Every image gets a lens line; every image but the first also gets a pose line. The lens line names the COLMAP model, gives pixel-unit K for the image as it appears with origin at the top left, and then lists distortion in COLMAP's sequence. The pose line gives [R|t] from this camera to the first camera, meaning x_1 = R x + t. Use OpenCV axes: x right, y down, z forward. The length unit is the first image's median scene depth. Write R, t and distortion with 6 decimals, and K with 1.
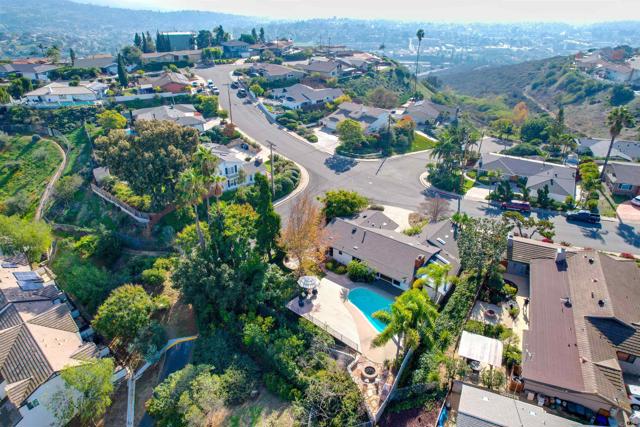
lens RADIAL K [[408.9, 0, 320.0], [0, 408.9, 213.5], [0, 0, 1]] dist [-0.078498, 0.069005]
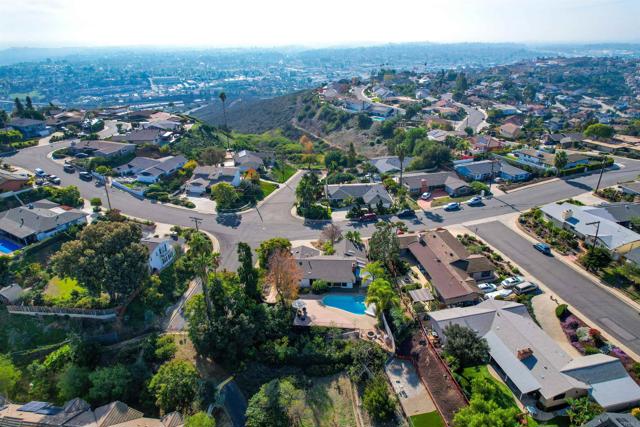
lens RADIAL K [[408.9, 0, 320.0], [0, 408.9, 213.5], [0, 0, 1]] dist [-0.078498, 0.069005]
pose [[0.820681, -0.245328, 0.516039, -0.344133], [0.281245, 0.959594, 0.008919, -0.073043], [-0.497376, 0.137814, 0.856518, -0.180383]]
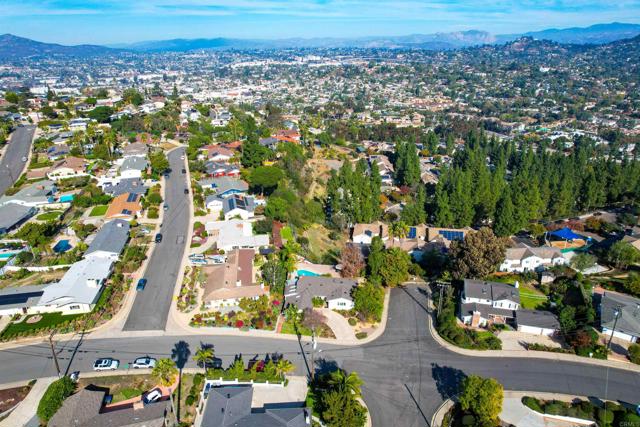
lens RADIAL K [[408.9, 0, 320.0], [0, 408.9, 213.5], [0, 0, 1]] dist [-0.078498, 0.069005]
pose [[-0.837592, 0.217018, -0.501340, 0.613728], [-0.252995, 0.659273, 0.708063, -0.867492], [0.484182, 0.719904, -0.497298, 0.995486]]
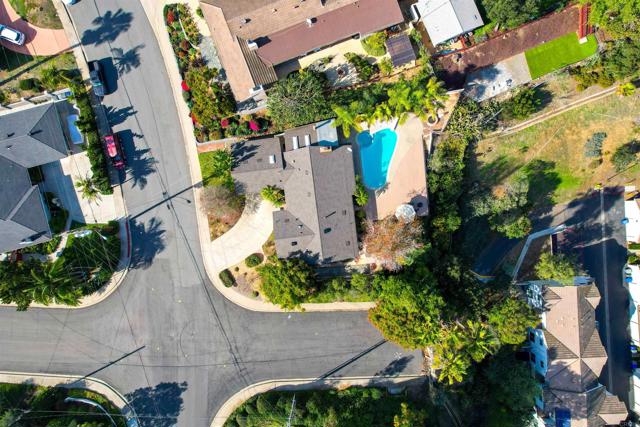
lens RADIAL K [[408.9, 0, 320.0], [0, 408.9, 213.5], [0, 0, 1]] dist [-0.078498, 0.069005]
pose [[-0.717077, -0.696969, -0.005849, 0.078608], [0.330015, -0.346904, 0.877922, -0.477044], [-0.613914, 0.627608, 0.478768, 0.325540]]
